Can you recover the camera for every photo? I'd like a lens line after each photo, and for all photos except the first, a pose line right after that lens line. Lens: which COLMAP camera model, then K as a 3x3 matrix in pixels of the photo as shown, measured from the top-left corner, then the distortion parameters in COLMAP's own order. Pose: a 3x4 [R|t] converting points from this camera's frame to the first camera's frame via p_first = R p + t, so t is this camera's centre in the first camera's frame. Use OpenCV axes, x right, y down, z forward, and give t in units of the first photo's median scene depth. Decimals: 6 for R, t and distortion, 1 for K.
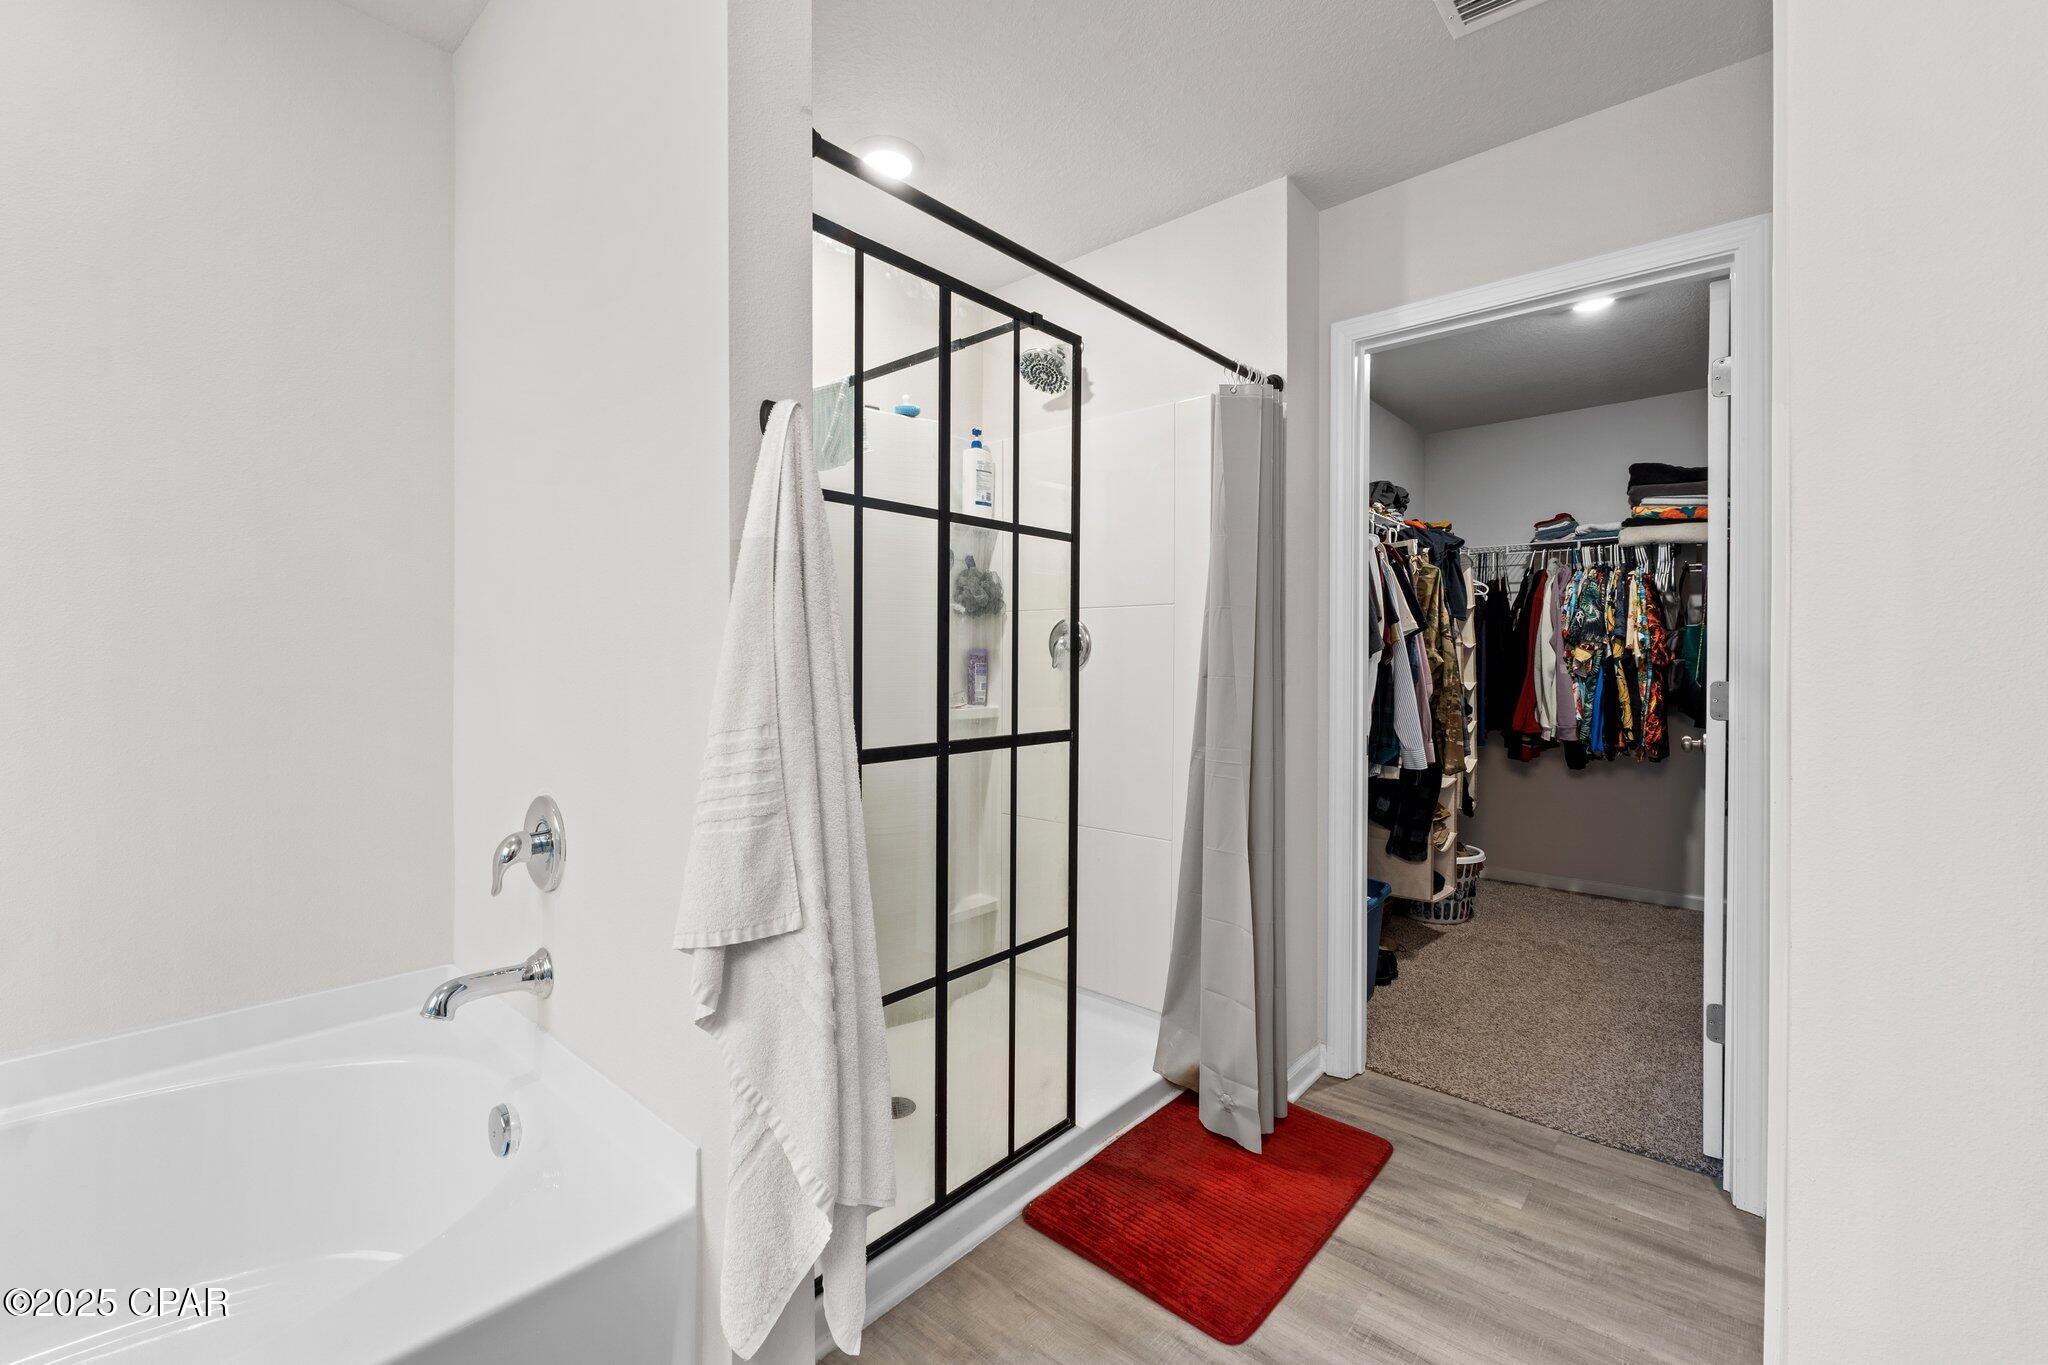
lens RADIAL K [[866.1, 0, 1024.5], [0, 866.1, 676.5], [0, 0, 1]] dist [-0.007521, -0.000053]
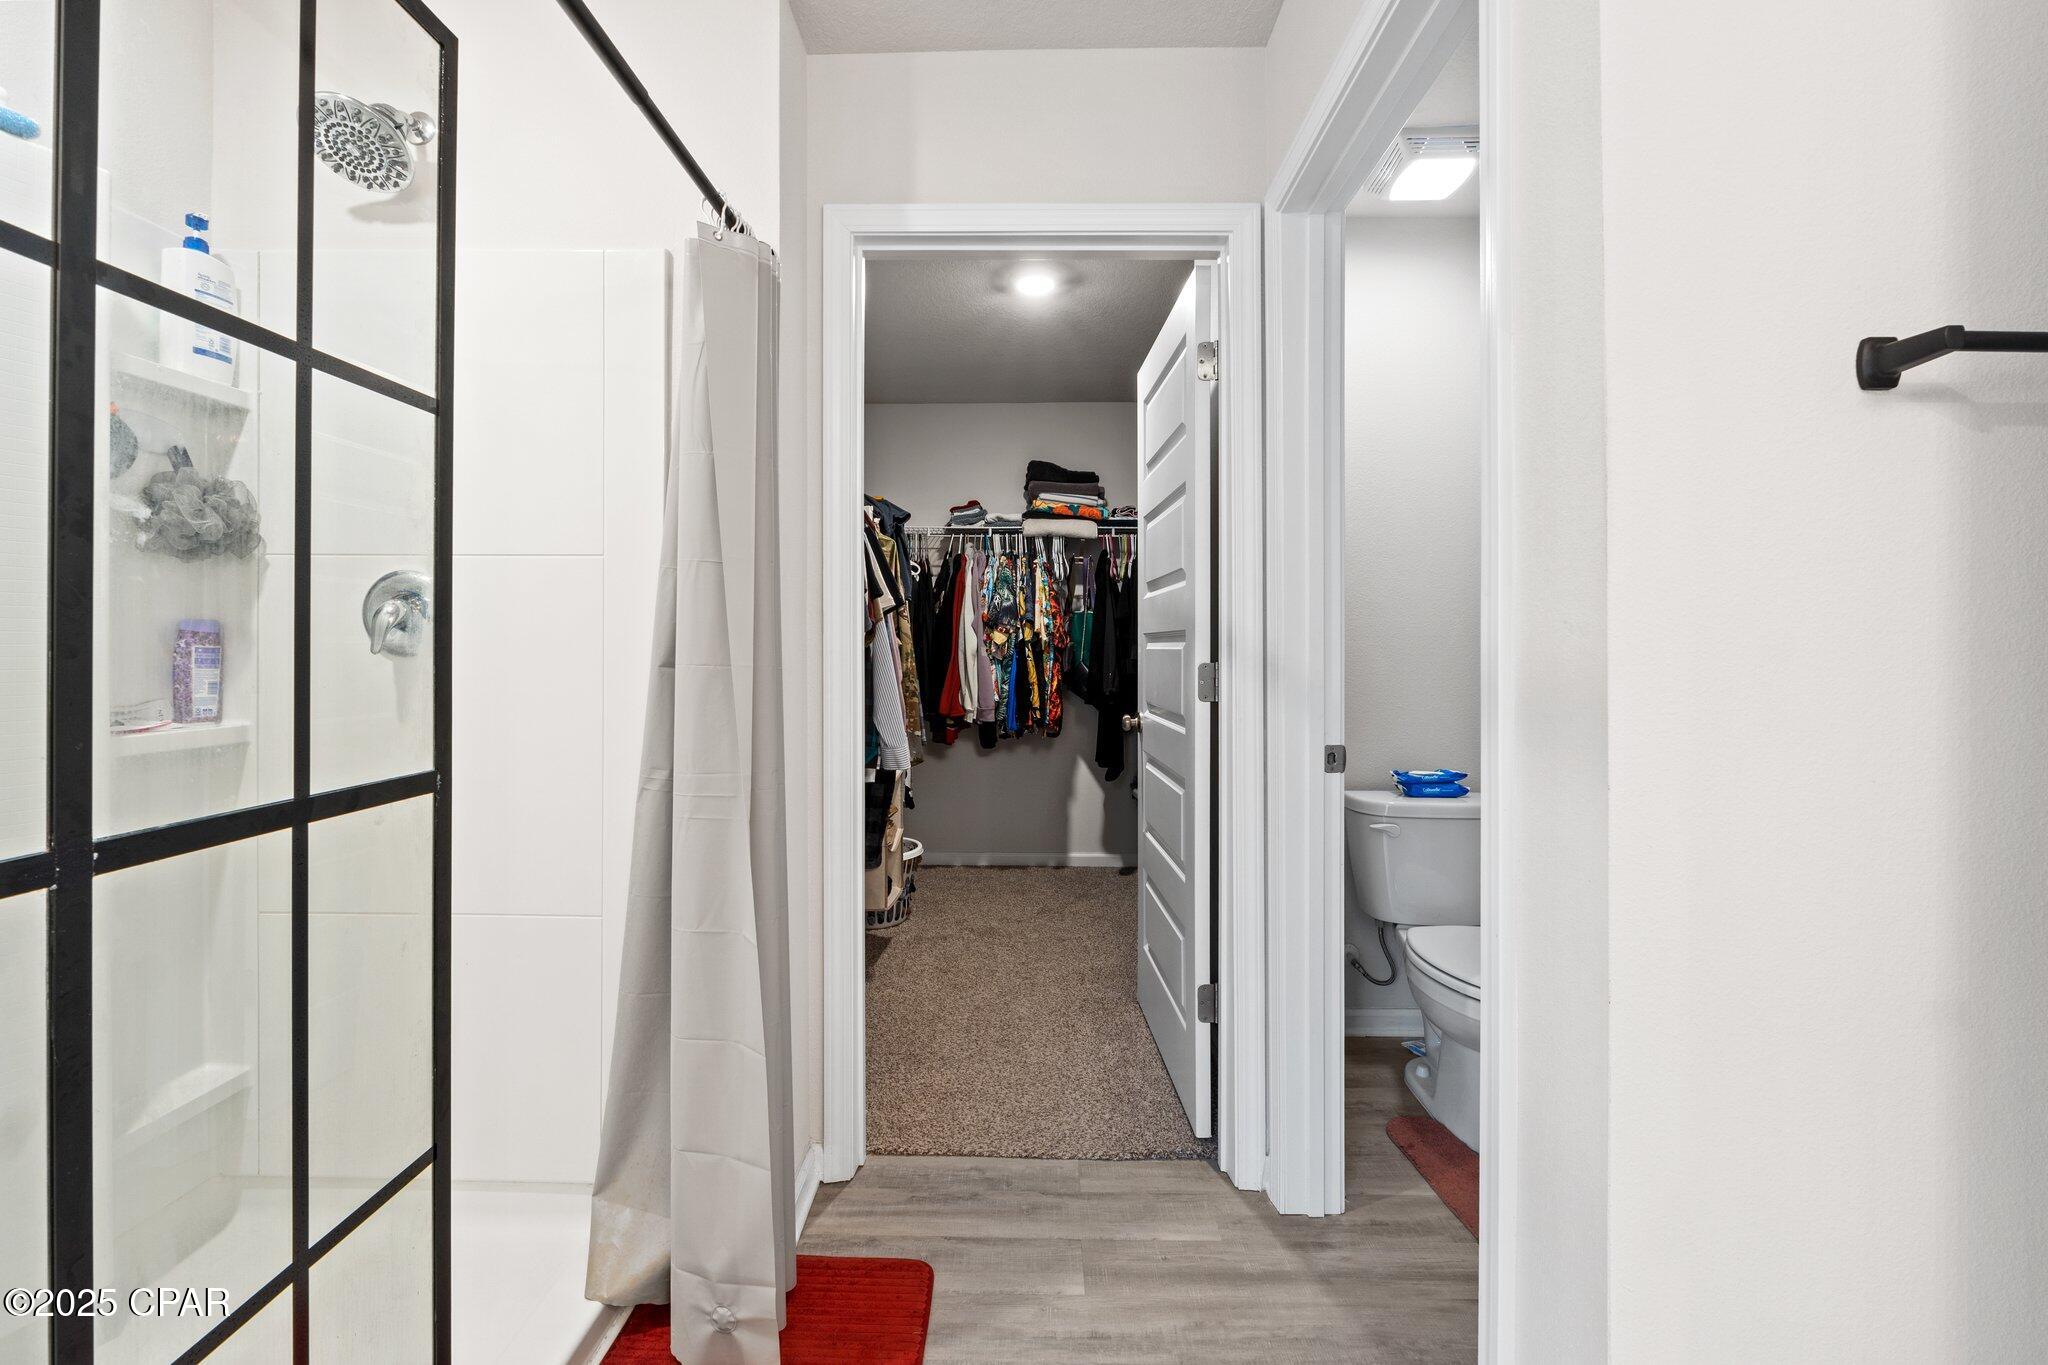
lens RADIAL K [[866.1, 0, 1013.7], [0, 866.1, 649.7], [0, 0, 1]] dist [-0.007521, -0.000053]
pose [[0.764295, -0.003268, 0.644858, -0.013235], [0.011484, 0.999898, -0.008544, -0.002955], [-0.644764, 0.013936, 0.764255, 0.306118]]
